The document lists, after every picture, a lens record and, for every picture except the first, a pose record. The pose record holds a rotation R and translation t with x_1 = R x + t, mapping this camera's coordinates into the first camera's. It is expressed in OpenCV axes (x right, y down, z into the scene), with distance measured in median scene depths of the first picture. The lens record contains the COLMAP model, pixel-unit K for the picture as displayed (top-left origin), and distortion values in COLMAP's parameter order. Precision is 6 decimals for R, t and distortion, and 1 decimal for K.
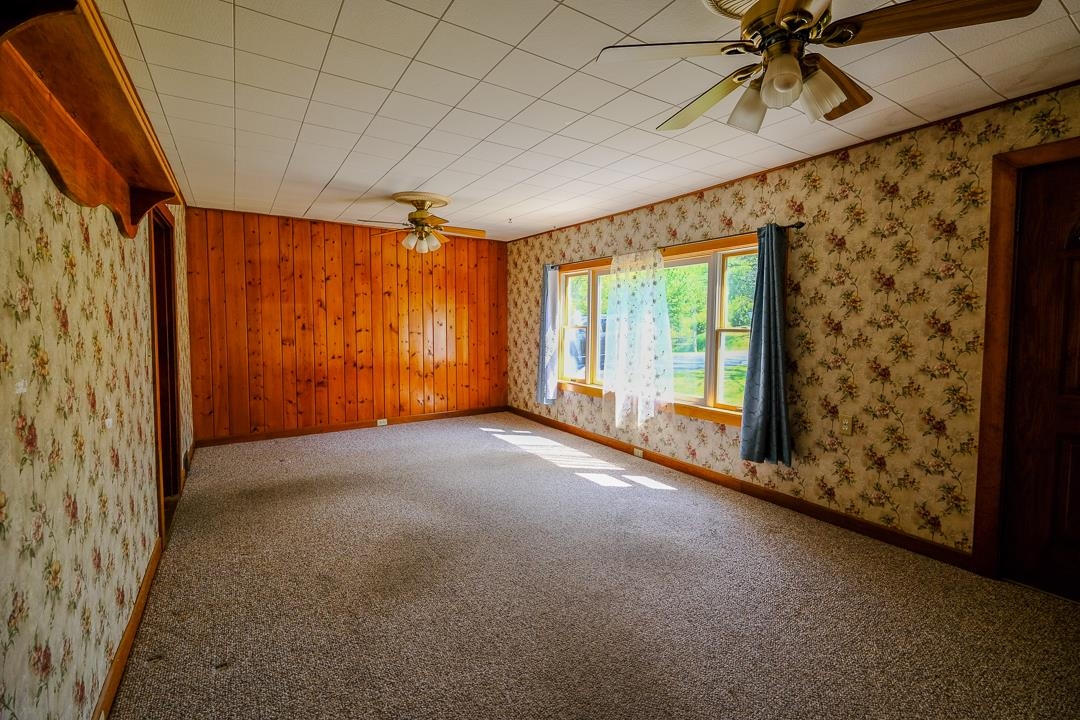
lens RADIAL K [[469.6, 0, 537.2], [0, 469.6, 346.8], [0, 0, 1]] dist [-0.001436, -0.000952]
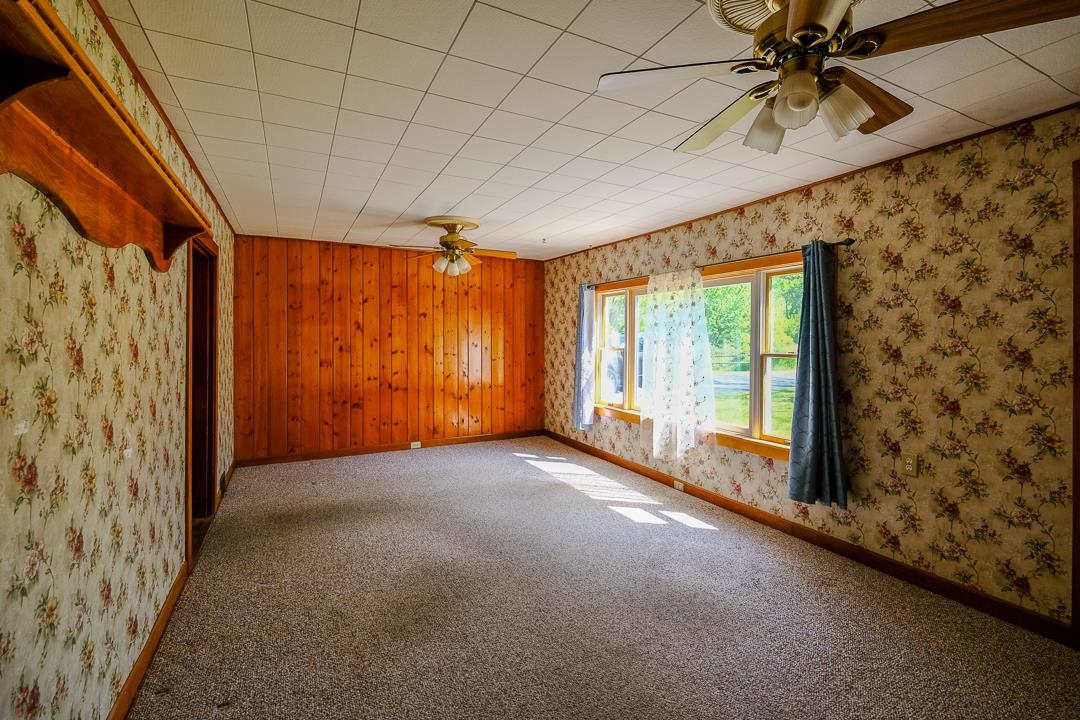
lens RADIAL K [[481.7, 0, 537.7], [0, 481.7, 338.9], [0, 0, 1]] dist [-0.001381, -0.000447]
pose [[0.995006, -0.001693, -0.099799, 0.045275], [-0.003400, 0.998701, -0.050845, -0.019455], [0.099755, 0.050930, 0.993708, 0.014351]]
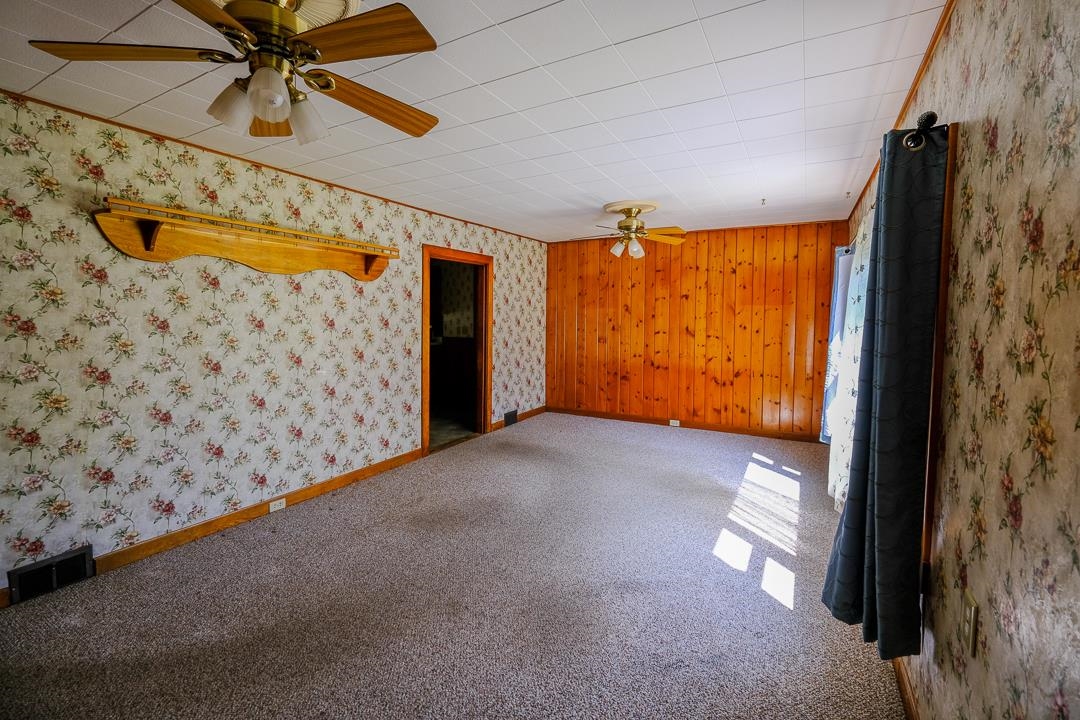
lens RADIAL K [[466.1, 0, 543.6], [0, 466.1, 339.4], [0, 0, 1]] dist [-0.000509, -0.000670]
pose [[0.467642, 0.042251, -0.882908, 0.735360], [-0.053572, 0.998375, 0.019402, -0.043334], [0.882293, 0.038226, 0.469146, 0.465029]]
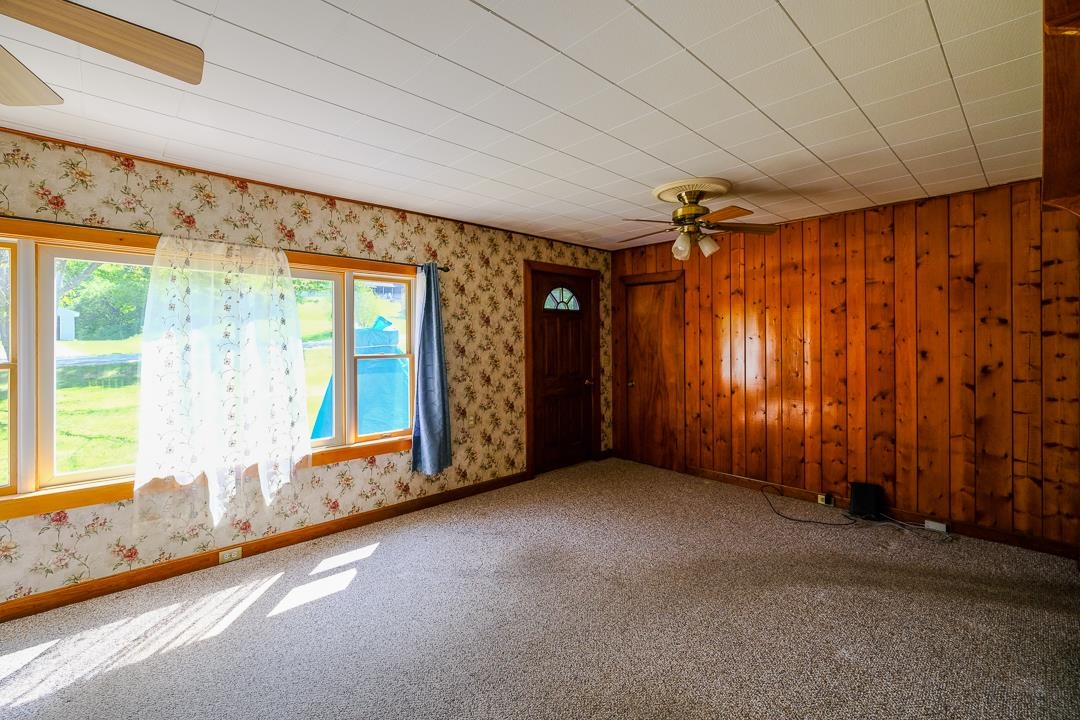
lens RADIAL K [[466.1, 0, 543.6], [0, 466.1, 339.4], [0, 0, 1]] dist [-0.000509, -0.000670]
pose [[-0.186350, 0.000768, 0.982483, -0.666250], [0.056457, 0.998356, 0.009928, -0.067377], [-0.980860, 0.057318, -0.186087, 0.931428]]
